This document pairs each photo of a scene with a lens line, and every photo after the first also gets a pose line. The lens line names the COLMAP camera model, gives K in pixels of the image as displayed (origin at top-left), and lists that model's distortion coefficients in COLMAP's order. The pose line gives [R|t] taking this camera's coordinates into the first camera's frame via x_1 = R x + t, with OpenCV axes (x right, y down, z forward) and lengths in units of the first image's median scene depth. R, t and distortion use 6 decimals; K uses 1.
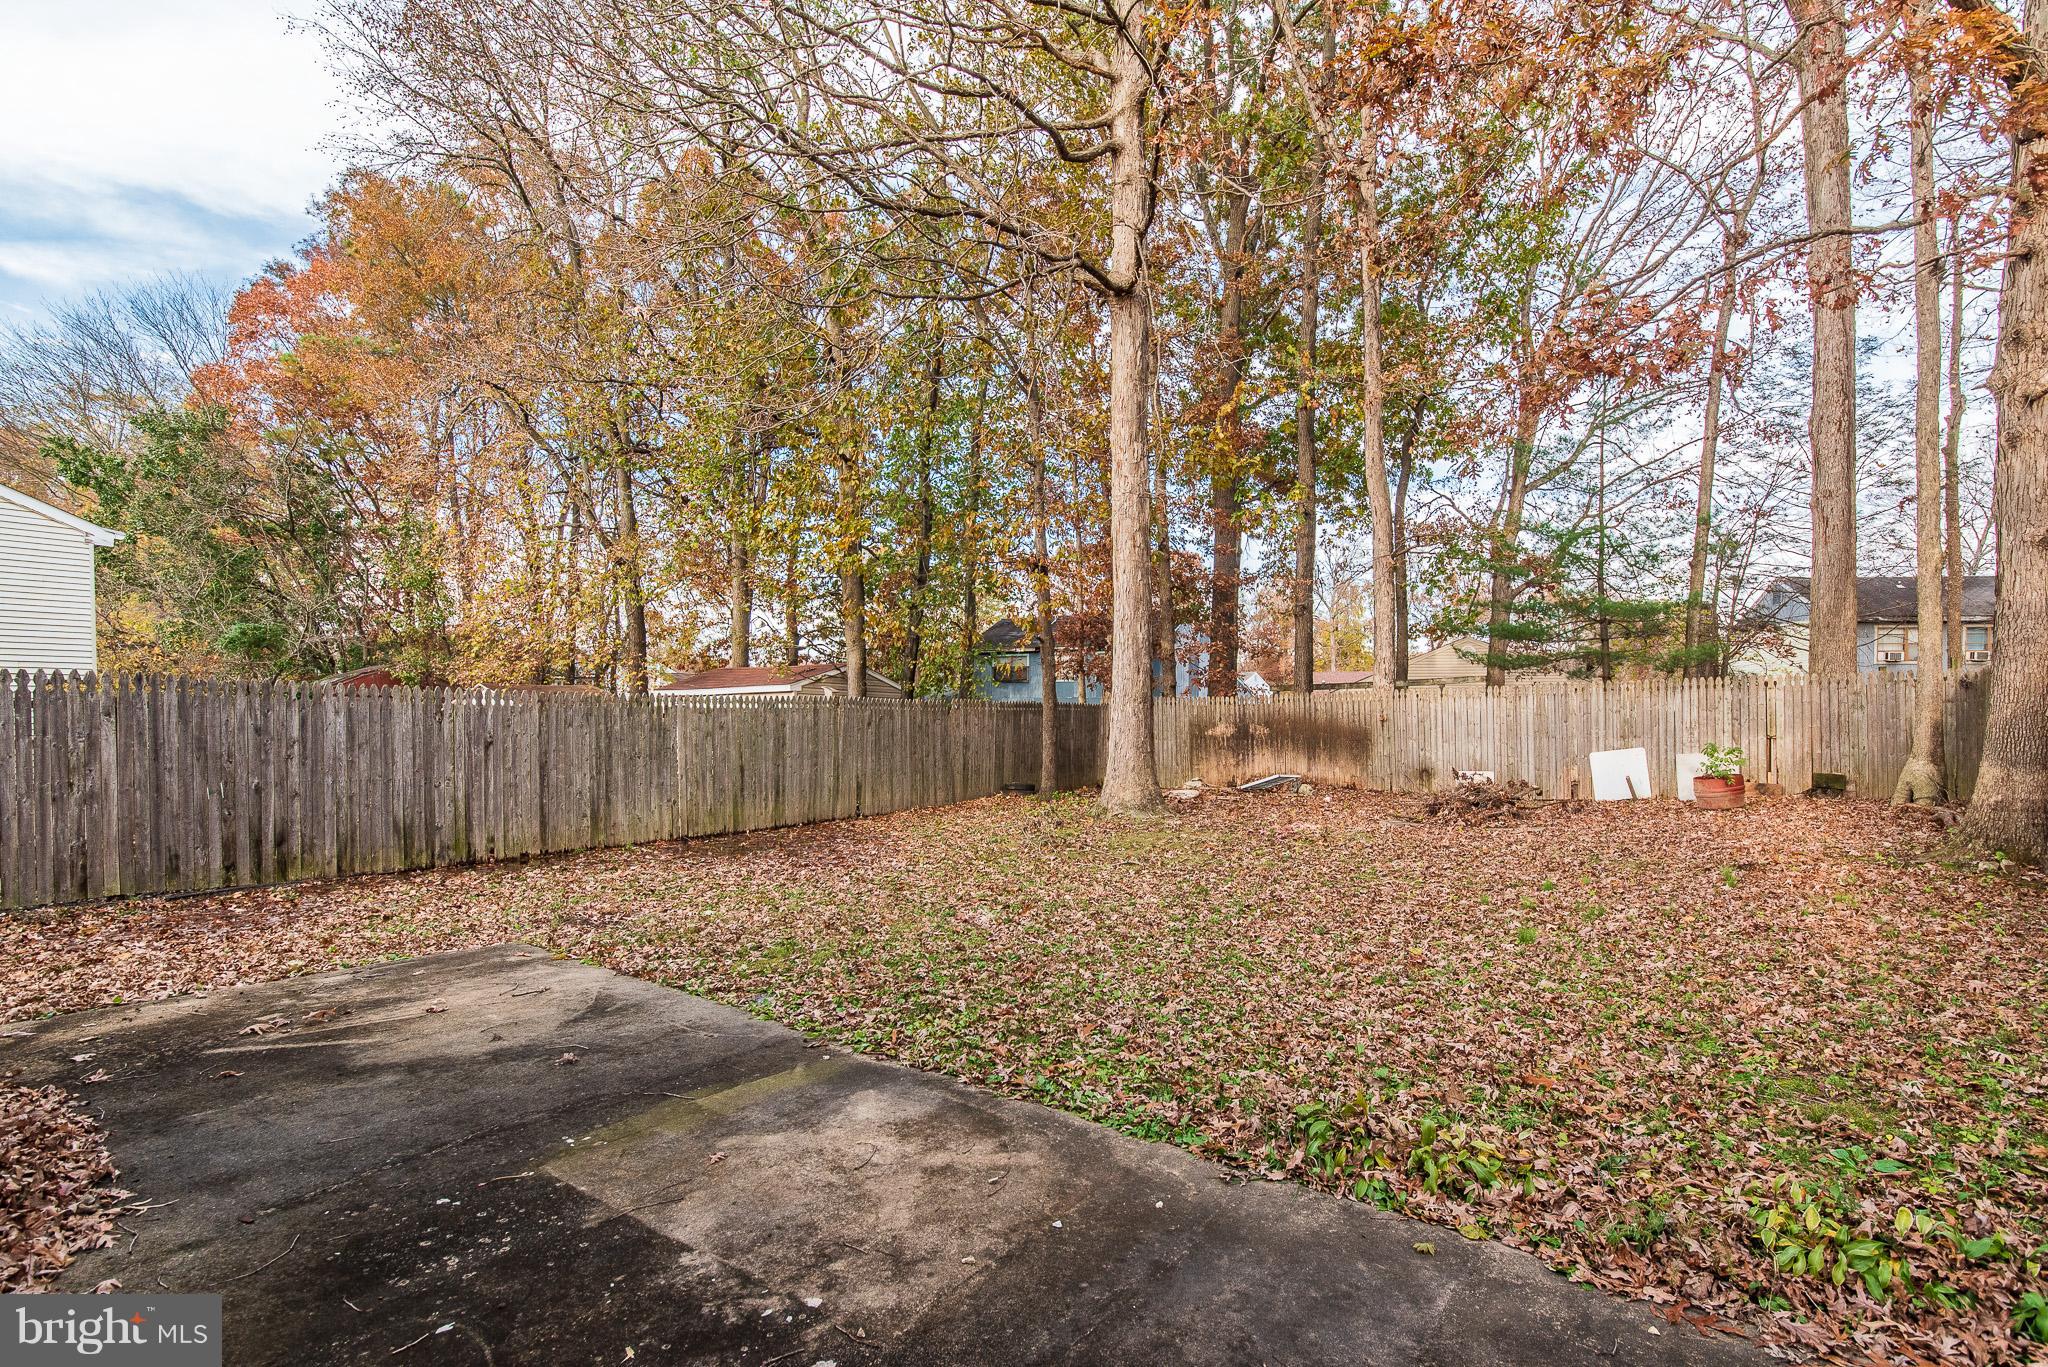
lens RADIAL K [[914.6, 0, 1024.0], [0, 914.6, 683.5], [0, 0, 1]] dist [-0.004362, 0.001027]
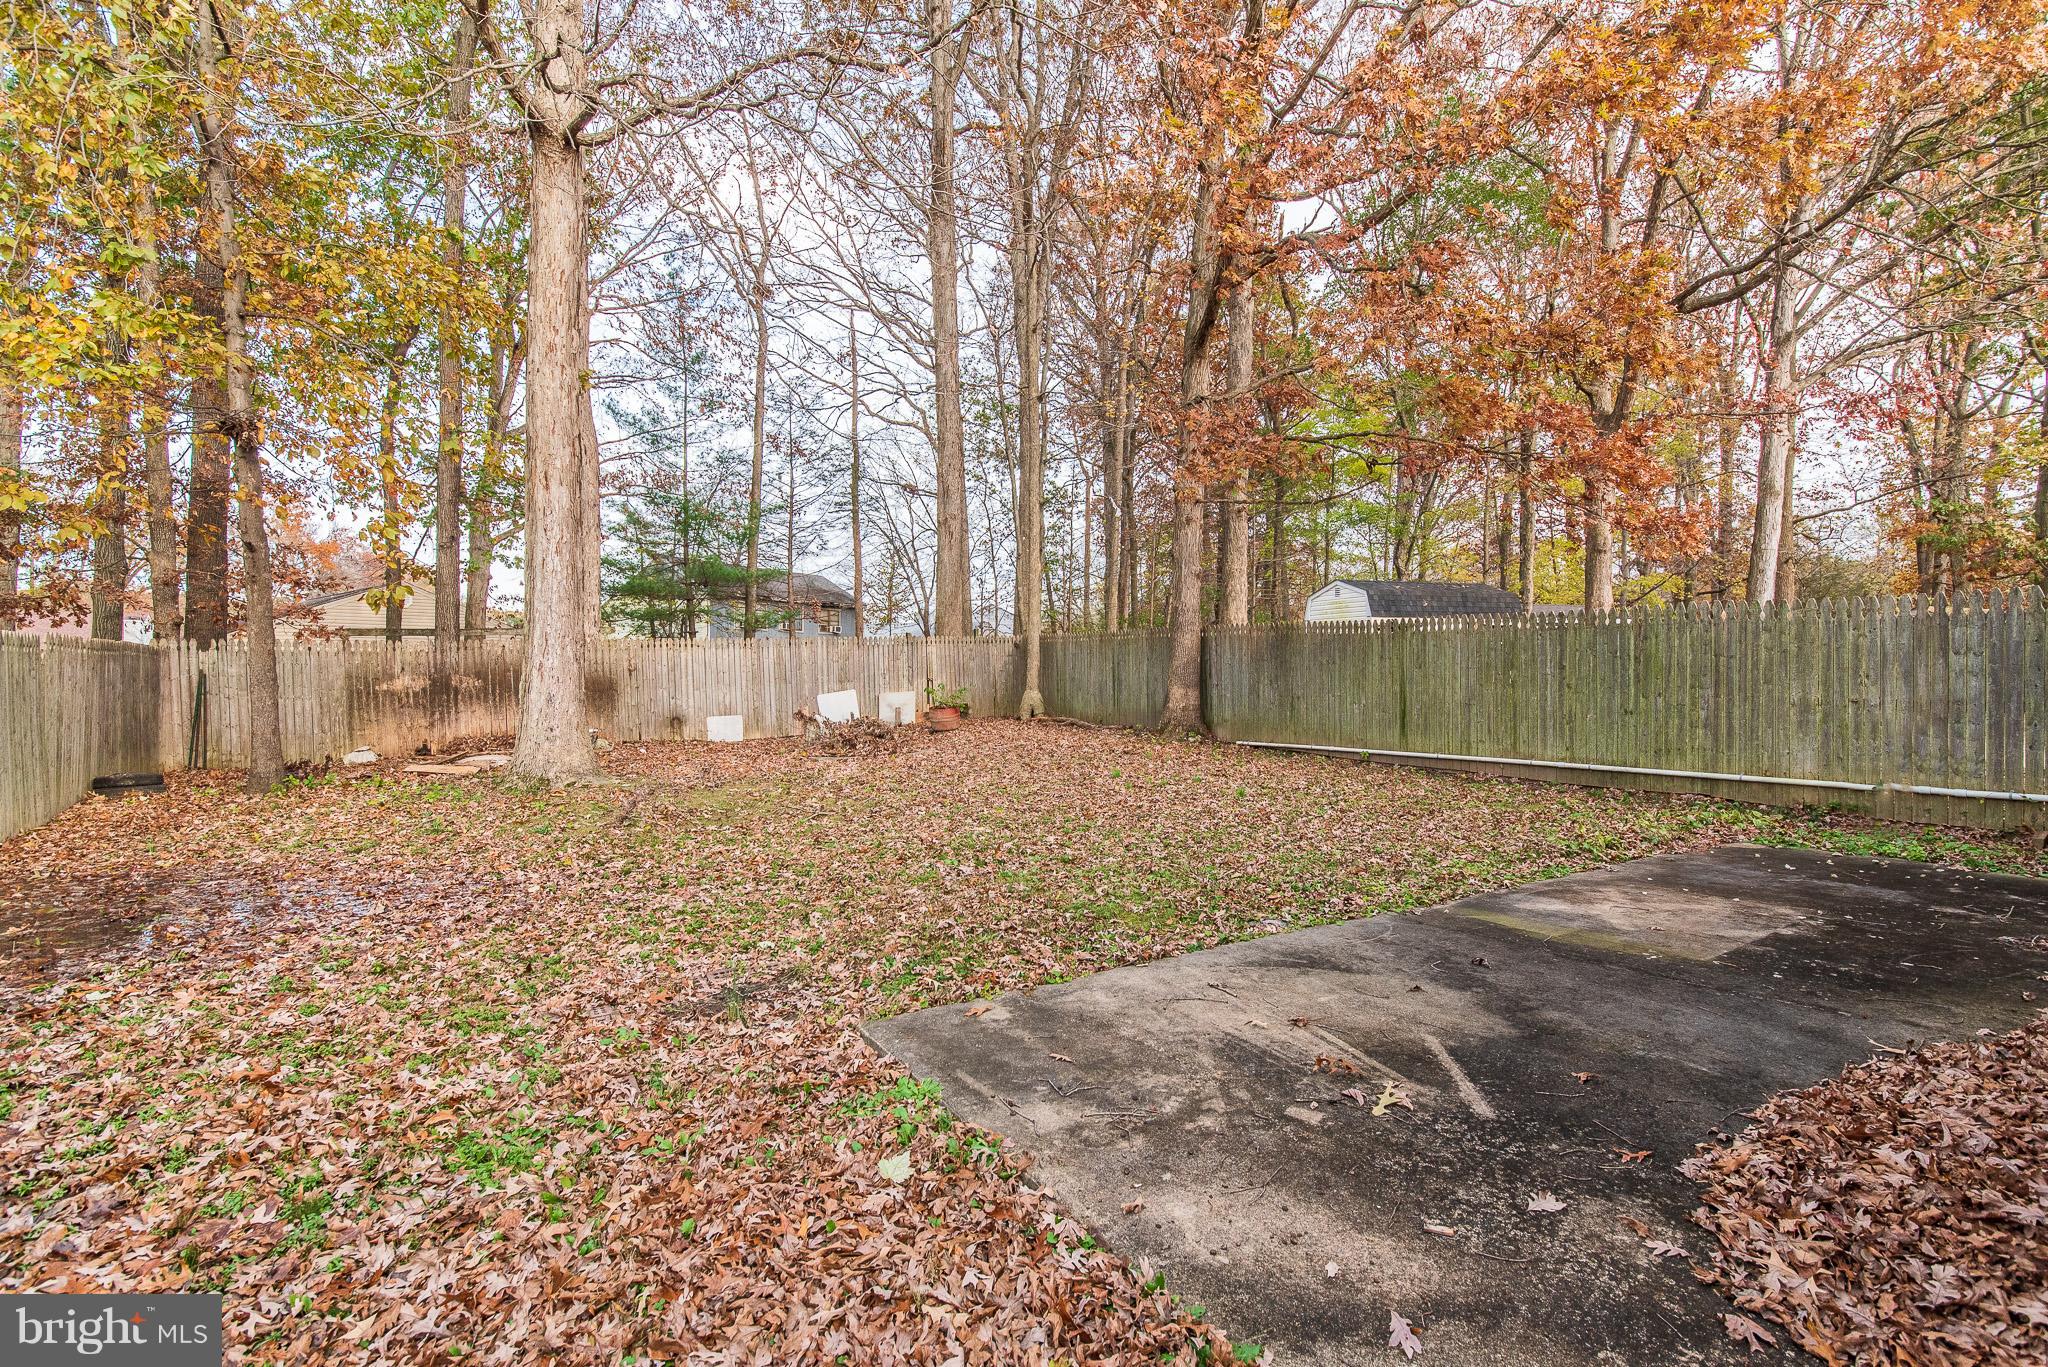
lens RADIAL K [[914.6, 0, 1024.0], [0, 914.6, 683.5], [0, 0, 1]] dist [-0.004362, 0.001027]
pose [[0.391303, -0.016368, 0.920116, -1.595538], [-0.029634, 0.999099, 0.030375, 0.057989], [-0.919785, -0.039152, 0.390465, 1.016410]]
